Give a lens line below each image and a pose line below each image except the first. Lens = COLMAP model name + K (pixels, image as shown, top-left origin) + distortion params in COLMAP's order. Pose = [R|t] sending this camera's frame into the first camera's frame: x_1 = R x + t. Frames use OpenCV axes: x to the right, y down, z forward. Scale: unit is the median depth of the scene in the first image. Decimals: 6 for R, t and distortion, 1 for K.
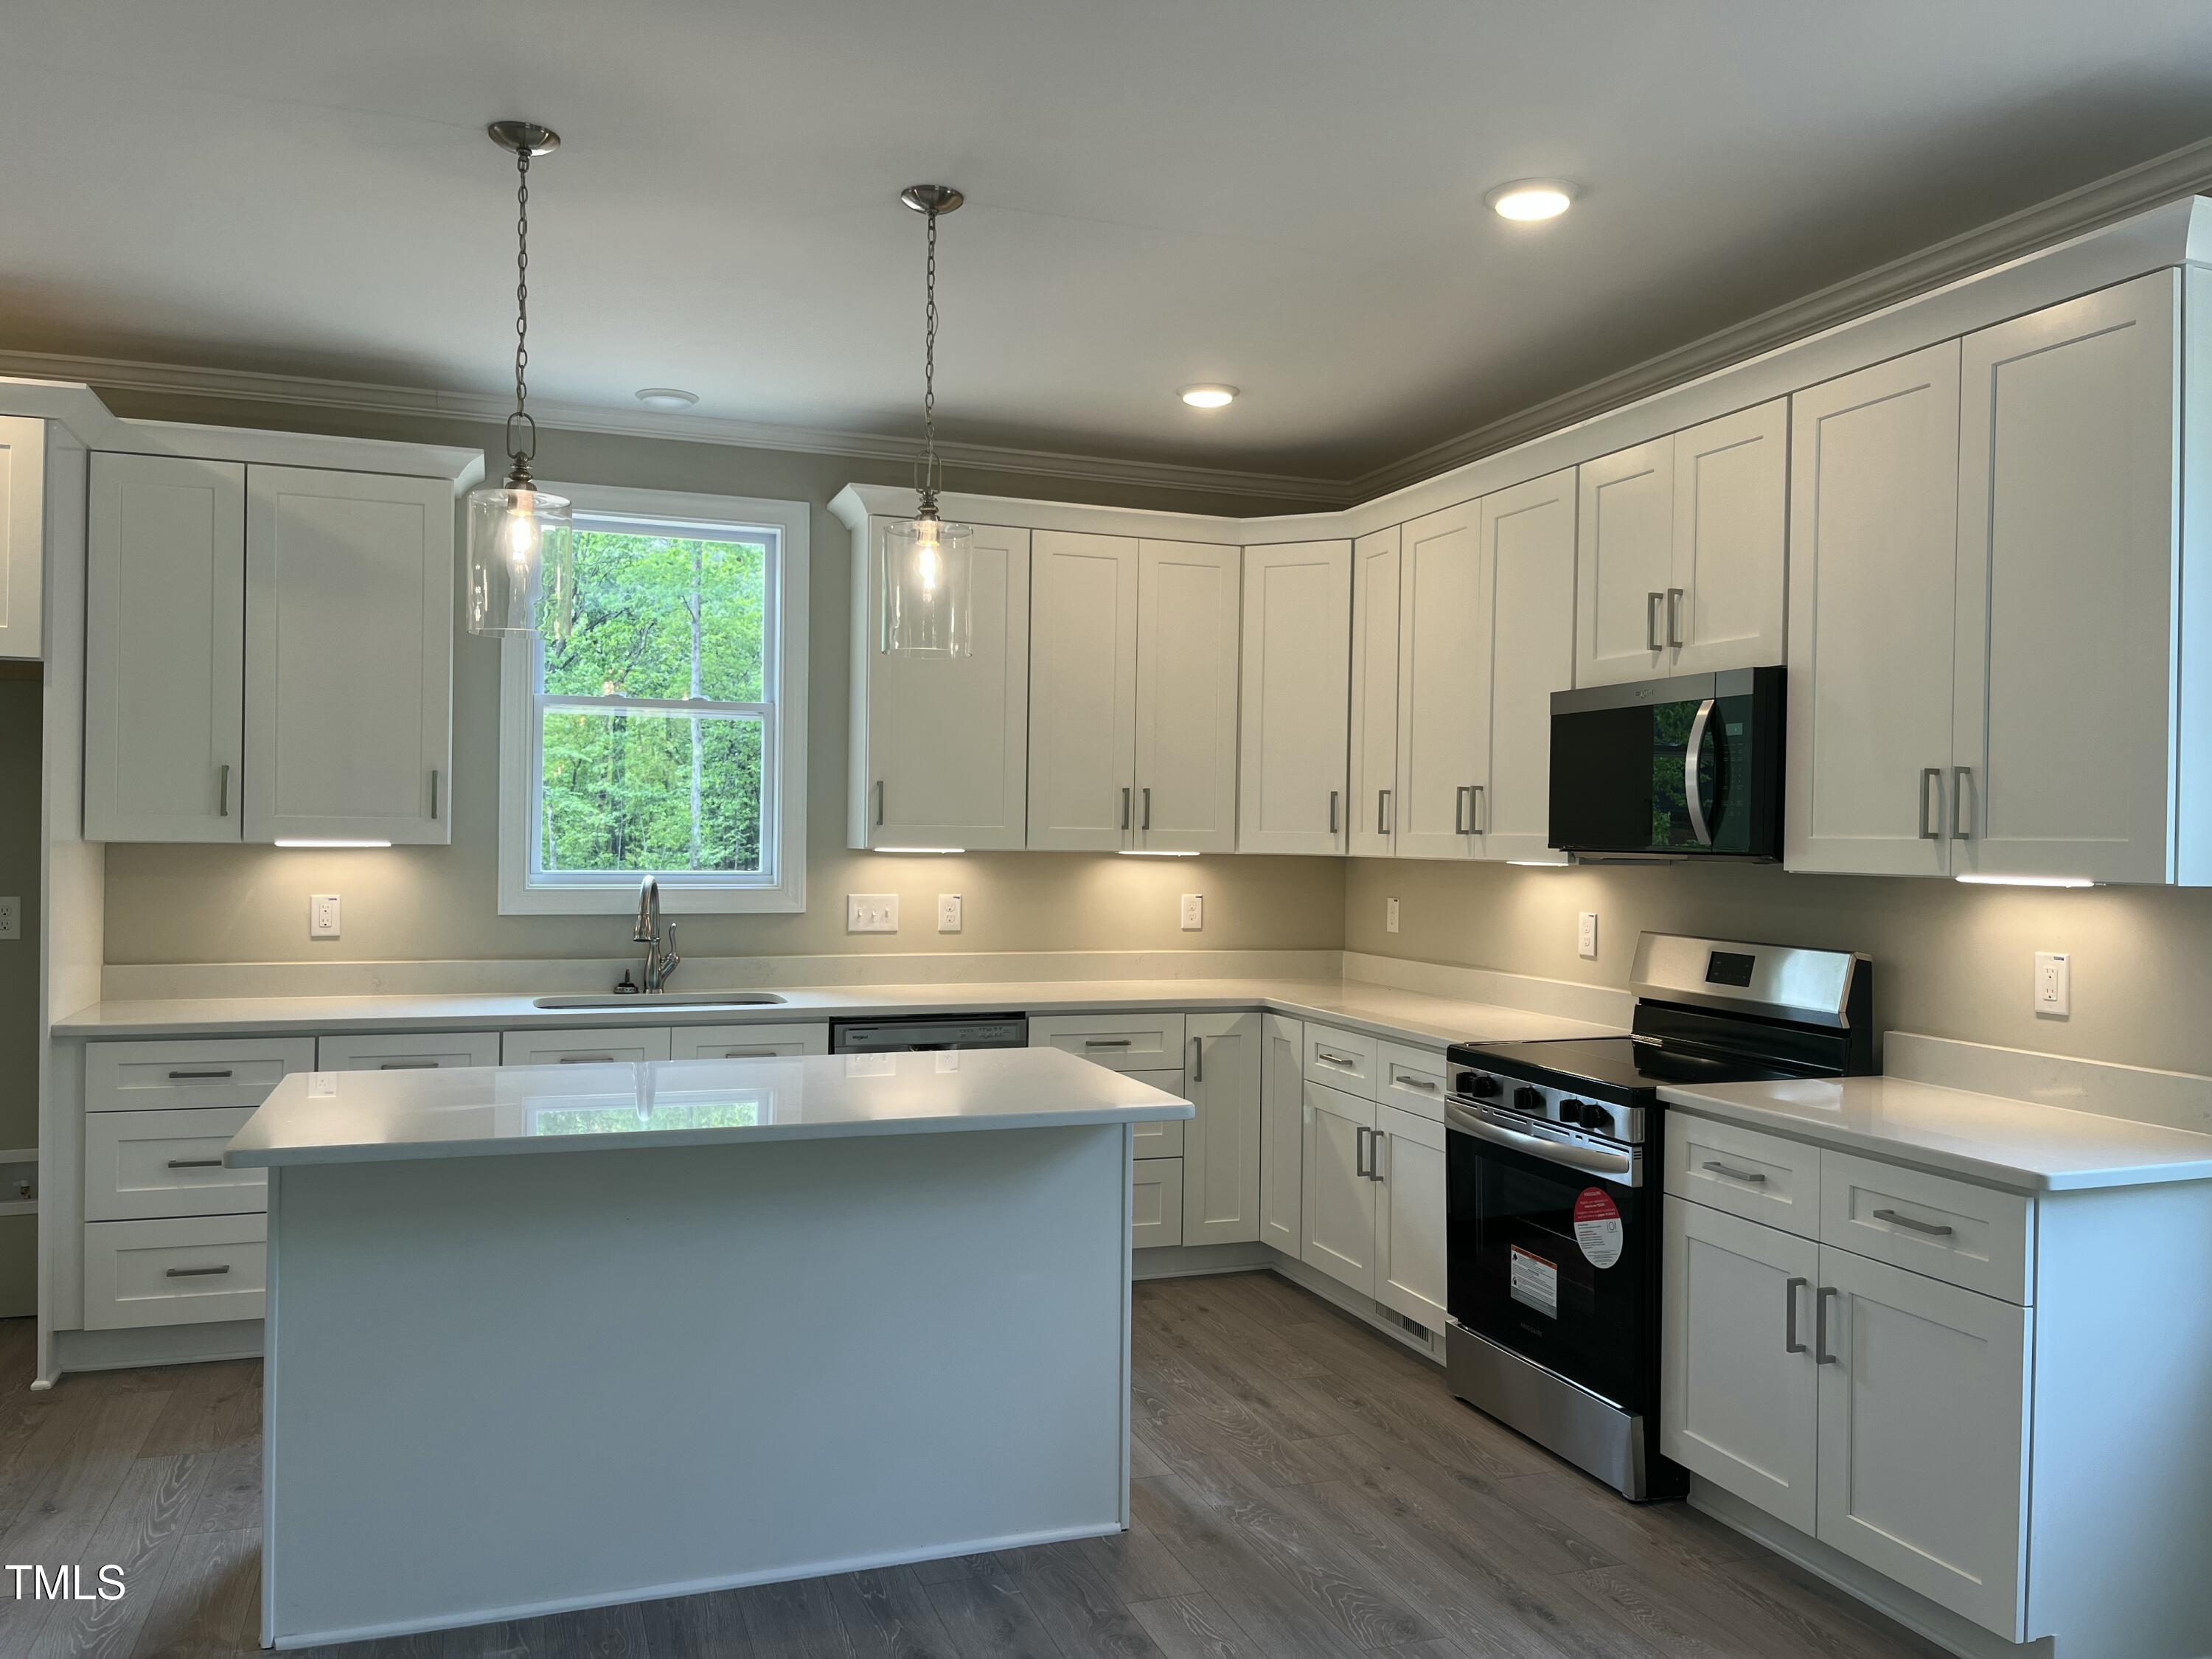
lens RADIAL K [[1674.4, 0, 1109.3], [0, 1674.4, 840.2], [0, 0, 1]] dist [0.058719, -0.078903]
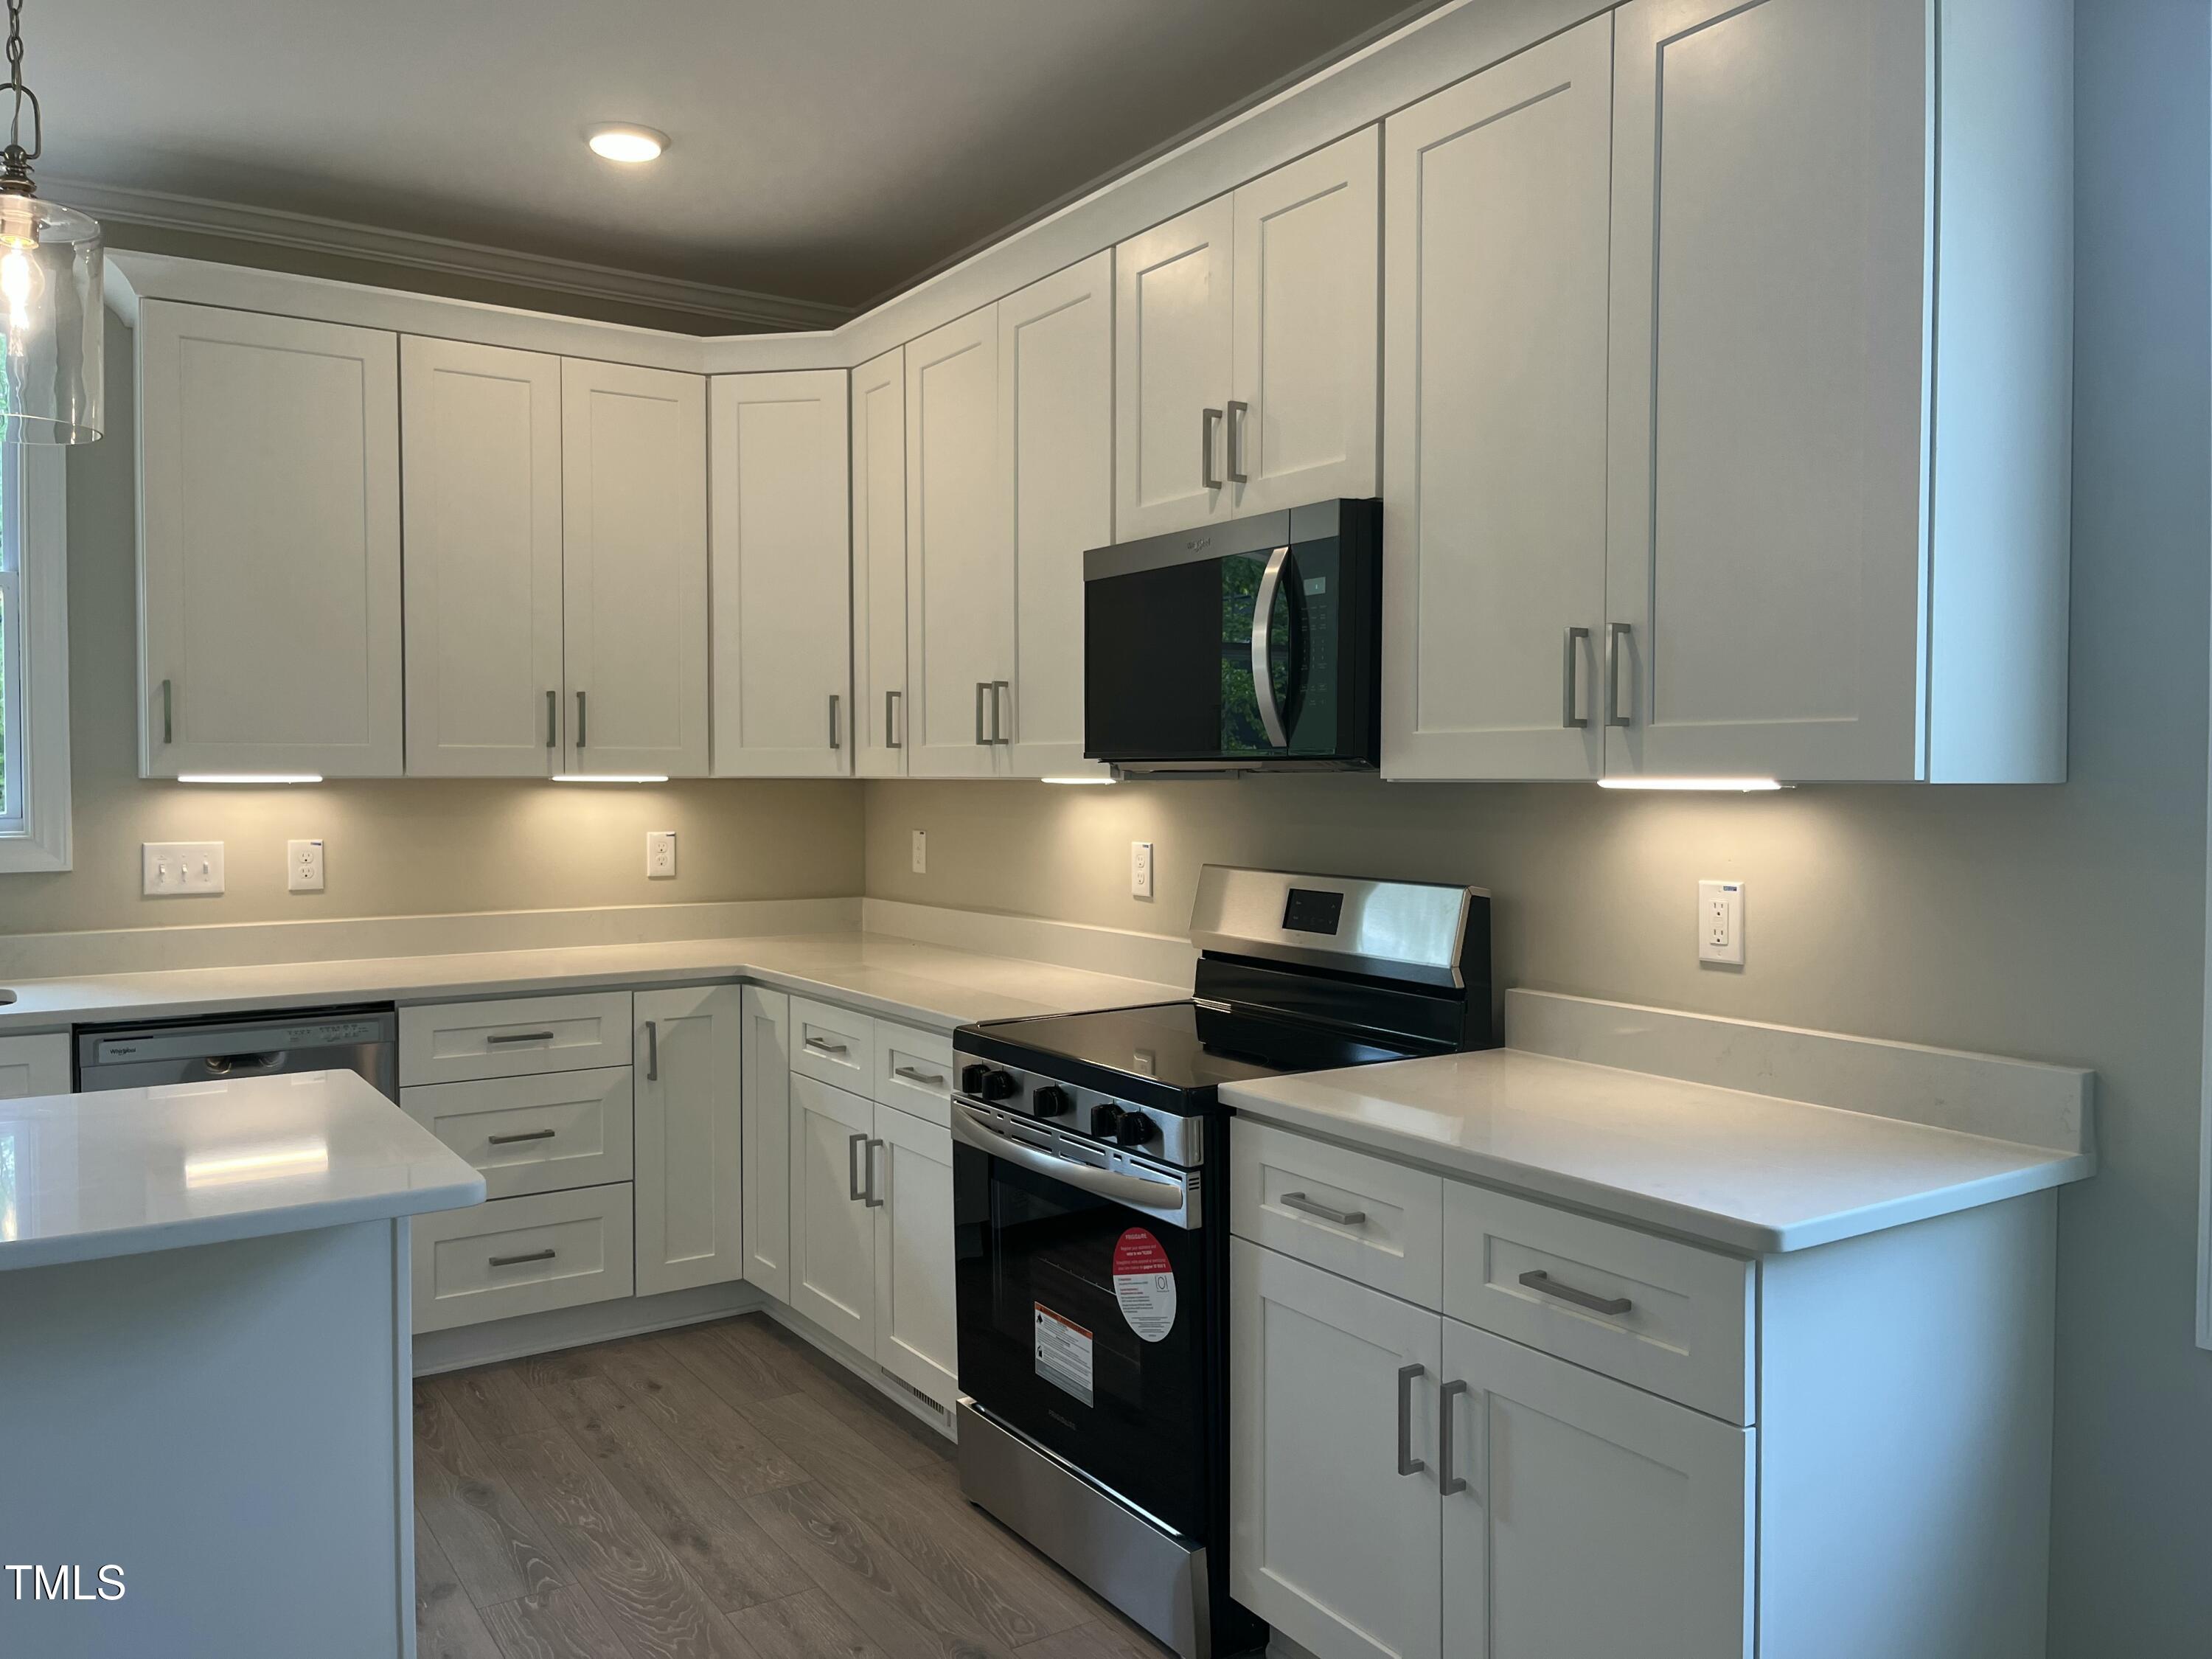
lens RADIAL K [[1674.4, 0, 1101.4], [0, 1674.4, 820.7], [0, 0, 1]] dist [0.058719, -0.078903]
pose [[0.973442, -0.022619, 0.227812, 0.090195], [0.016440, 0.999445, 0.028983, 0.010185], [-0.228341, -0.024468, 0.973274, 0.248746]]
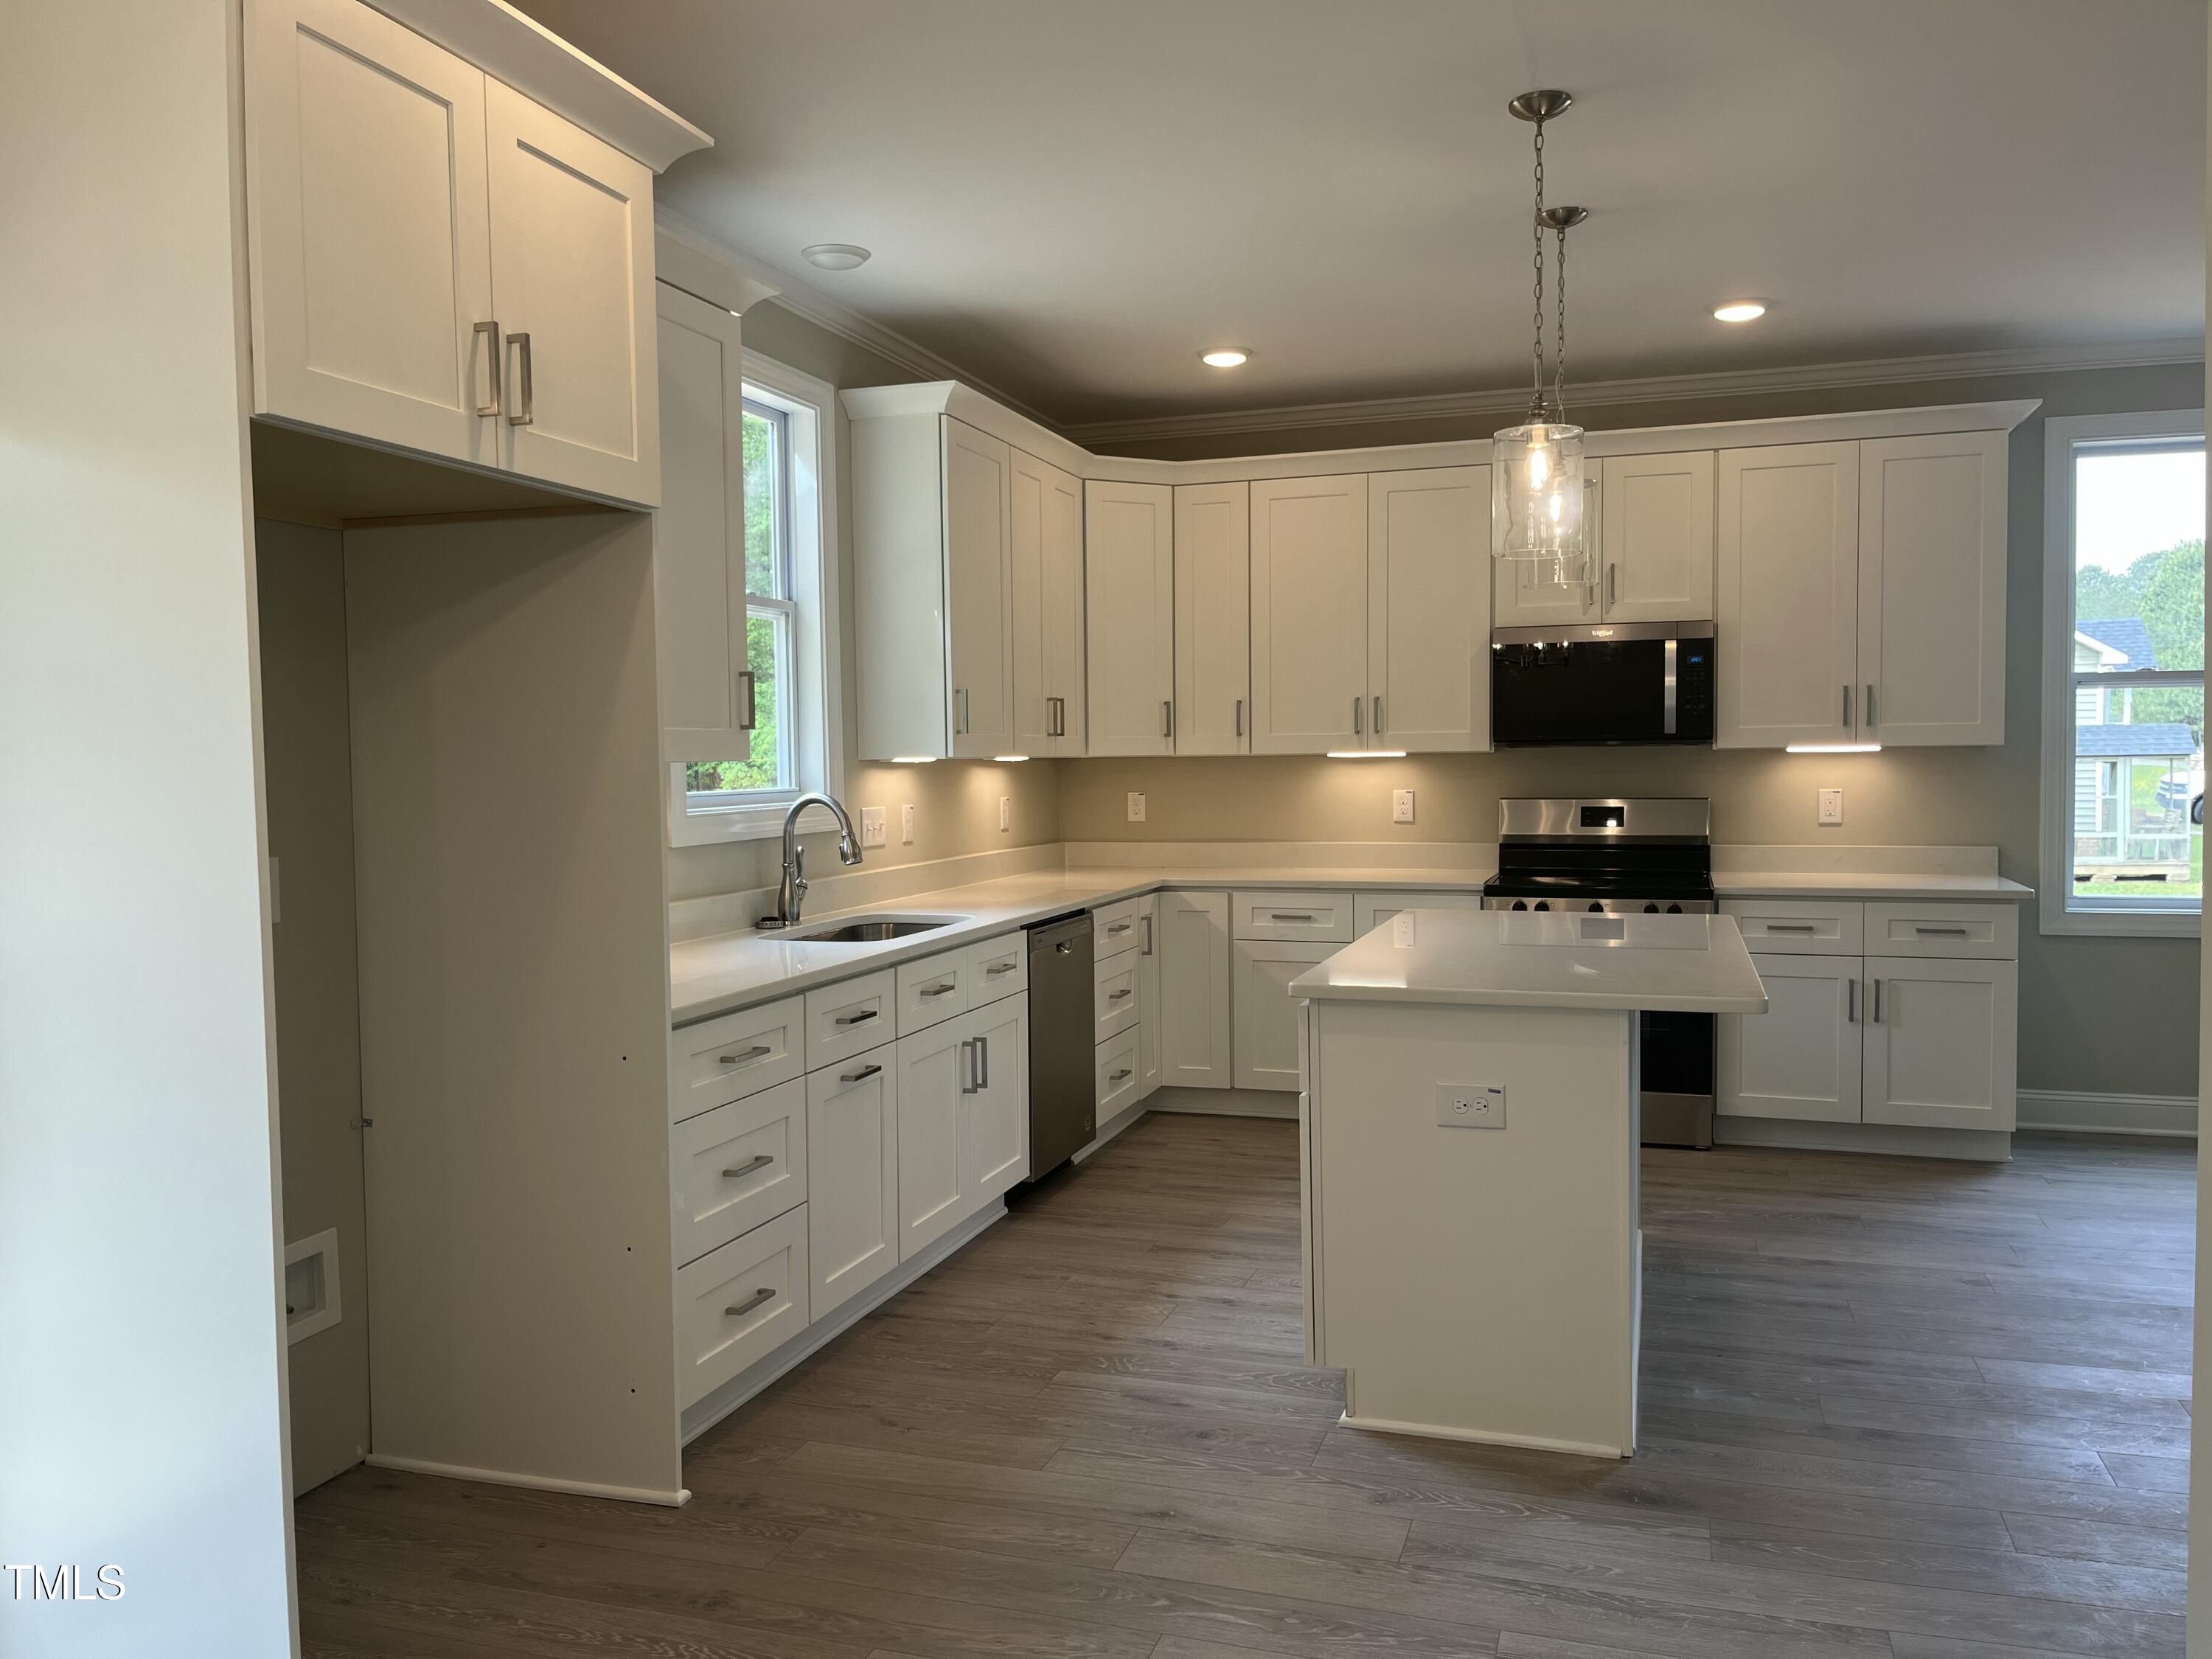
lens RADIAL K [[1674.4, 0, 1097.4], [0, 1674.4, 829.1], [0, 0, 1]] dist [0.058719, -0.078903]
pose [[0.622843, -0.056986, 0.780269, -0.966284], [0.023693, 0.998260, 0.053994, -0.004607], [-0.781988, -0.015143, 0.623109, 0.358278]]
